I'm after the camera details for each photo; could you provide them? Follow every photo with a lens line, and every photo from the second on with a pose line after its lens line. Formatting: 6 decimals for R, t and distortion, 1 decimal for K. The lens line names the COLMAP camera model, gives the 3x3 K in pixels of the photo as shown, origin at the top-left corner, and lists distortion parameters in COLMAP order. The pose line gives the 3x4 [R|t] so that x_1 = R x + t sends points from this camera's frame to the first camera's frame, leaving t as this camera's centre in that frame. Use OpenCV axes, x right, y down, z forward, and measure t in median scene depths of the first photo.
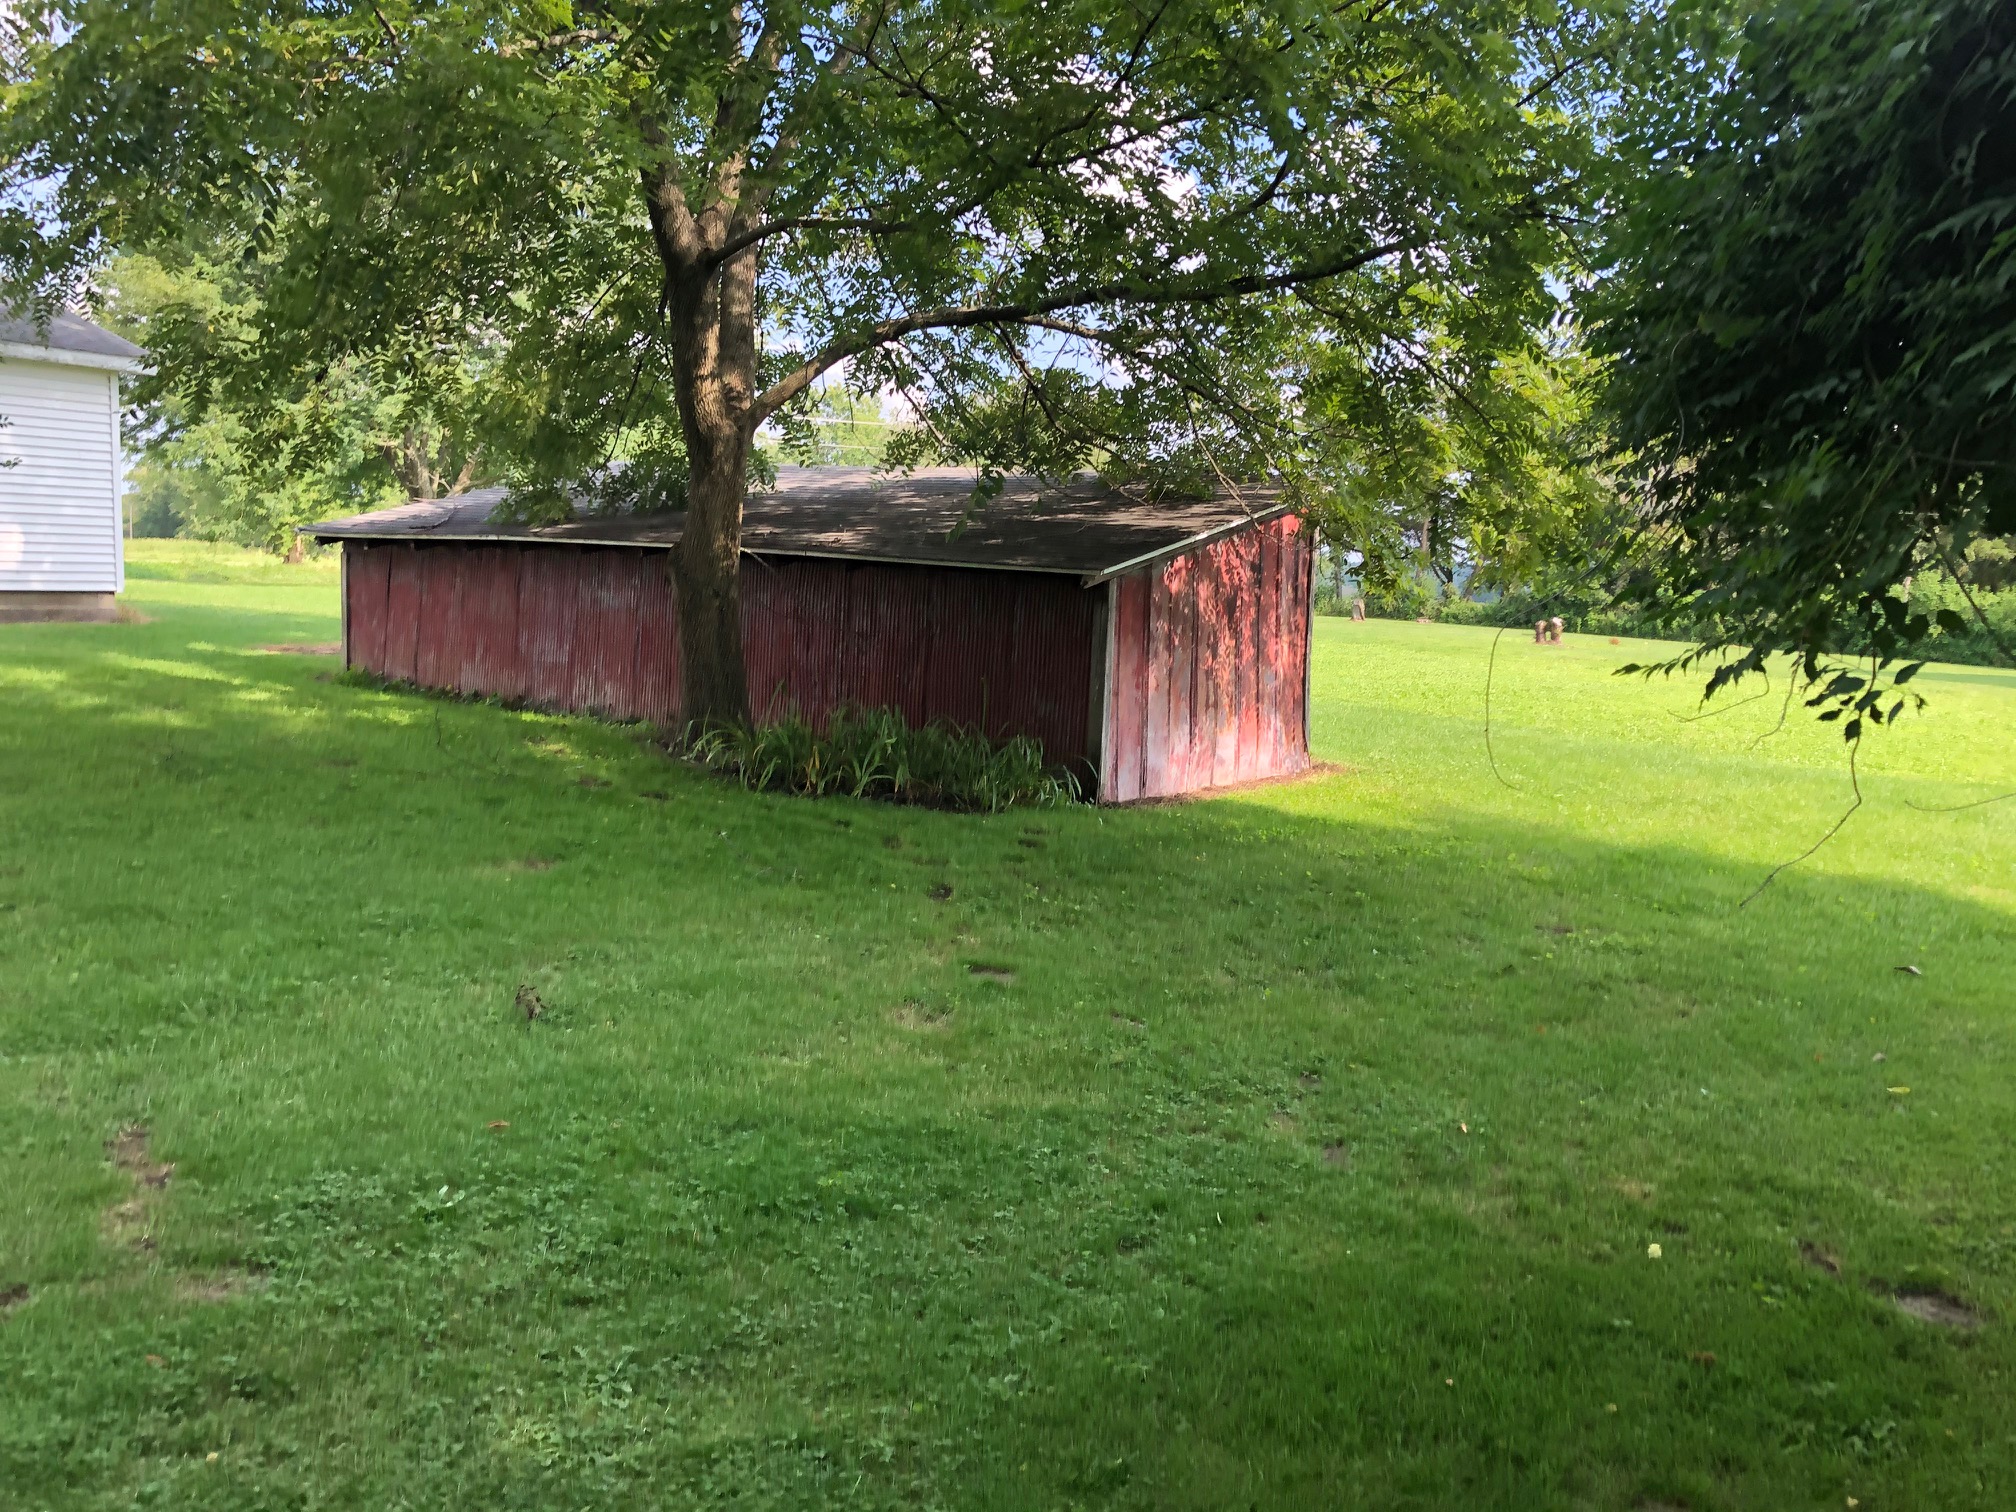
lens RADIAL K [[1626.6, 0, 1004.3], [0, 1626.6, 776.9], [0, 0, 1]] dist [0.039886, -0.045047]
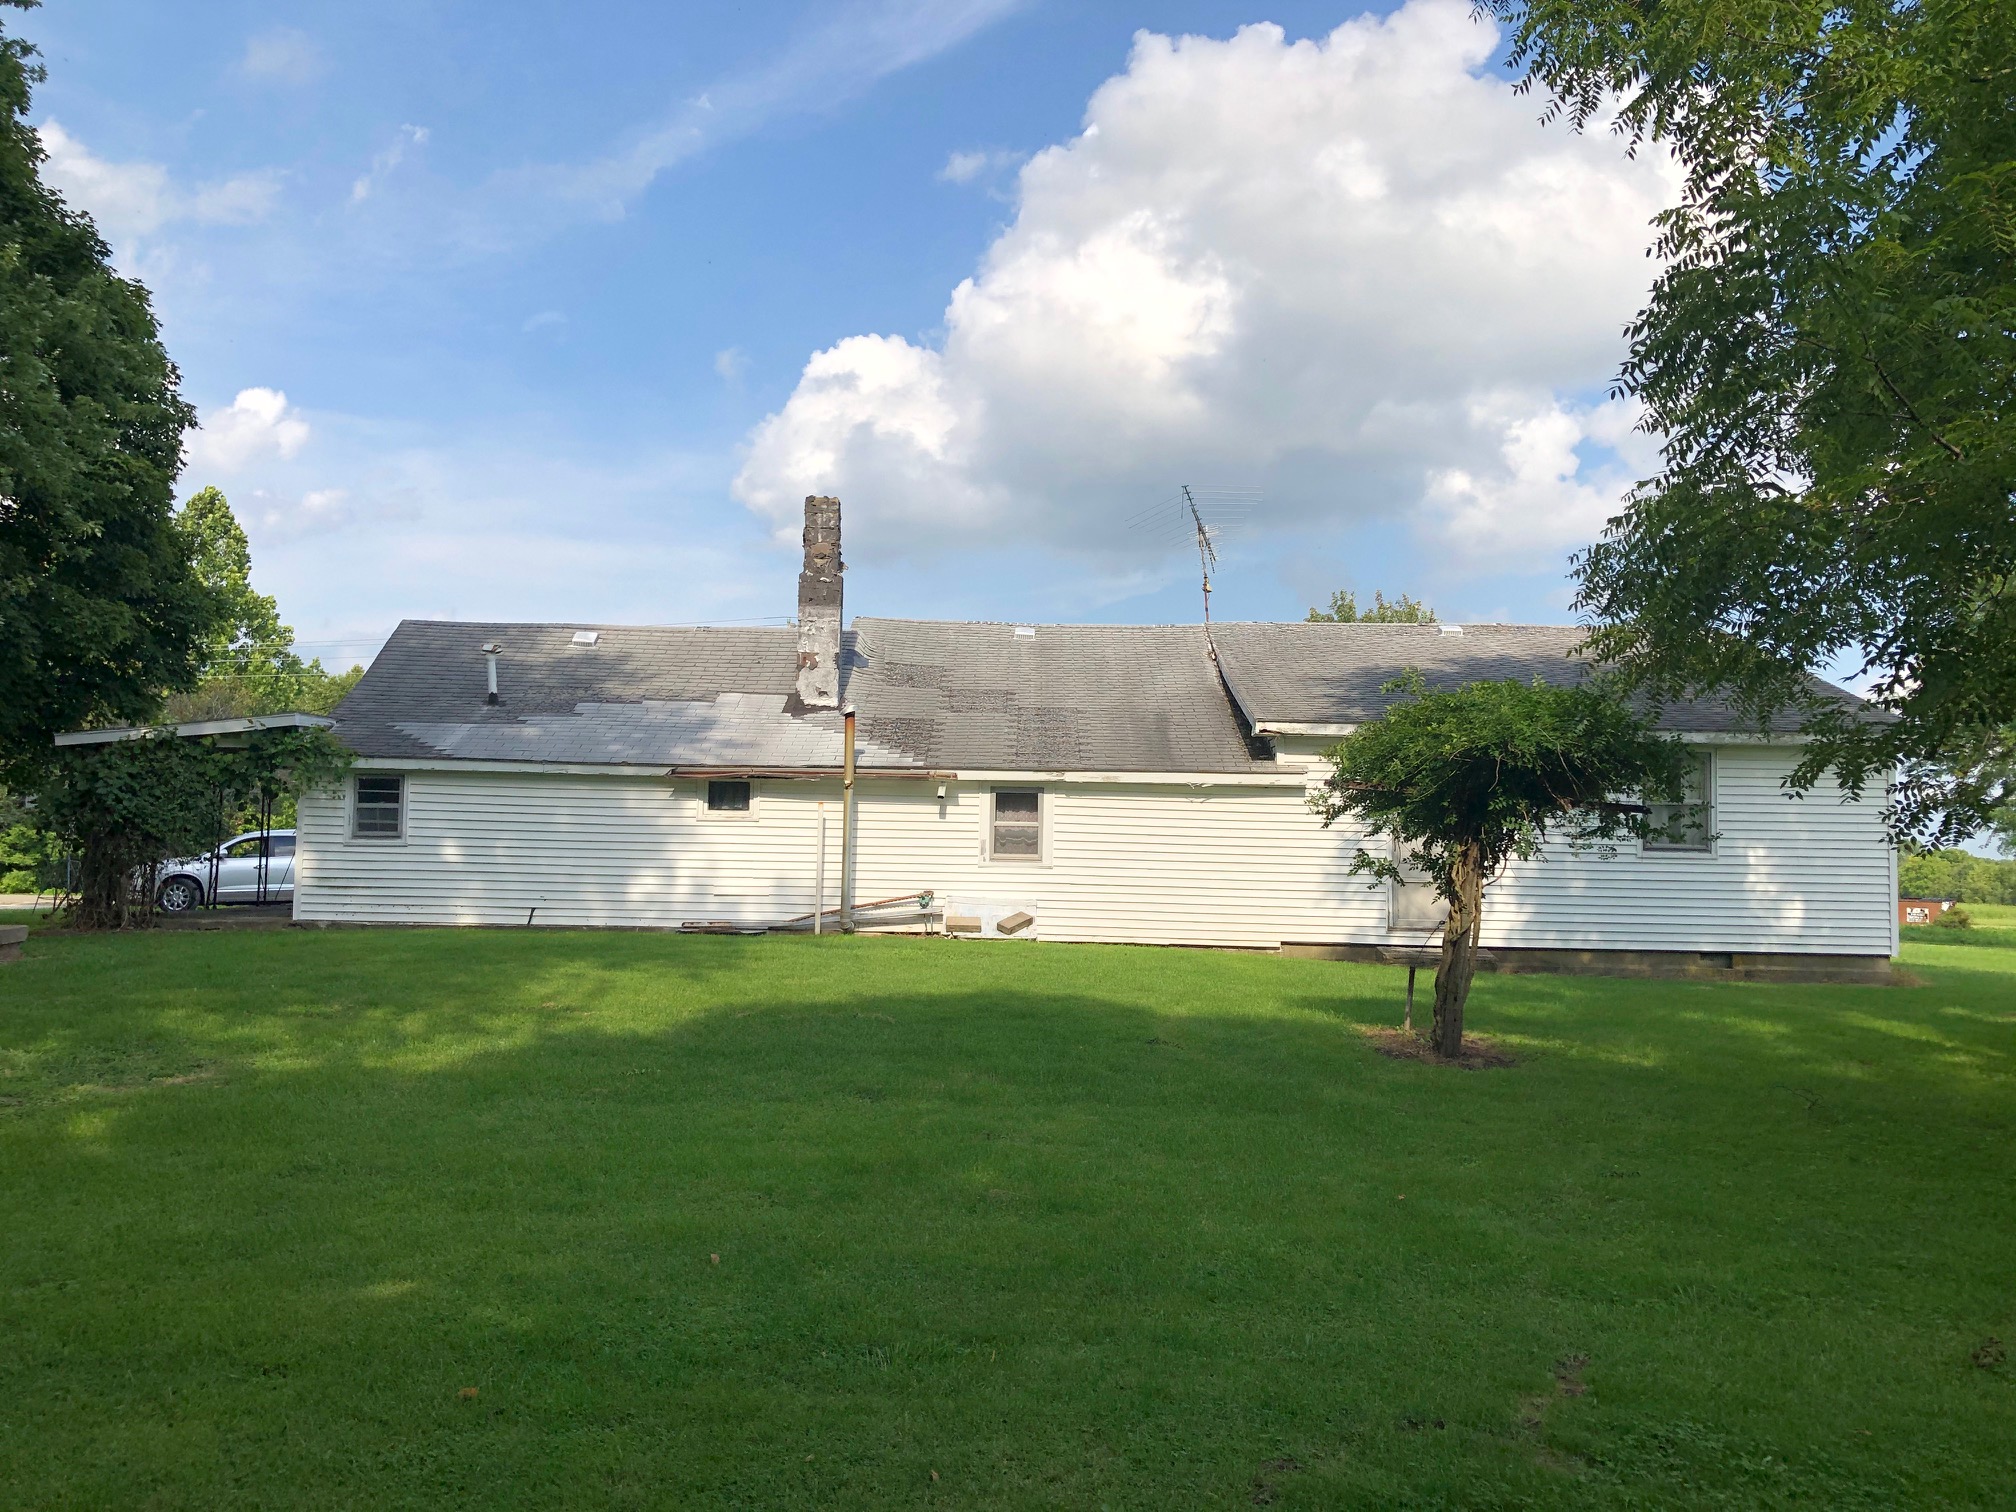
lens RADIAL K [[1626.6, 0, 1008.0], [0, 1626.6, 748.4], [0, 0, 1]] dist [0.039886, -0.045047]
pose [[0.526648, -0.093924, -0.844878, 0.374170], [-0.109083, 0.978194, -0.176741, 0.022027], [0.843055, 0.185243, 0.504919, -0.126359]]
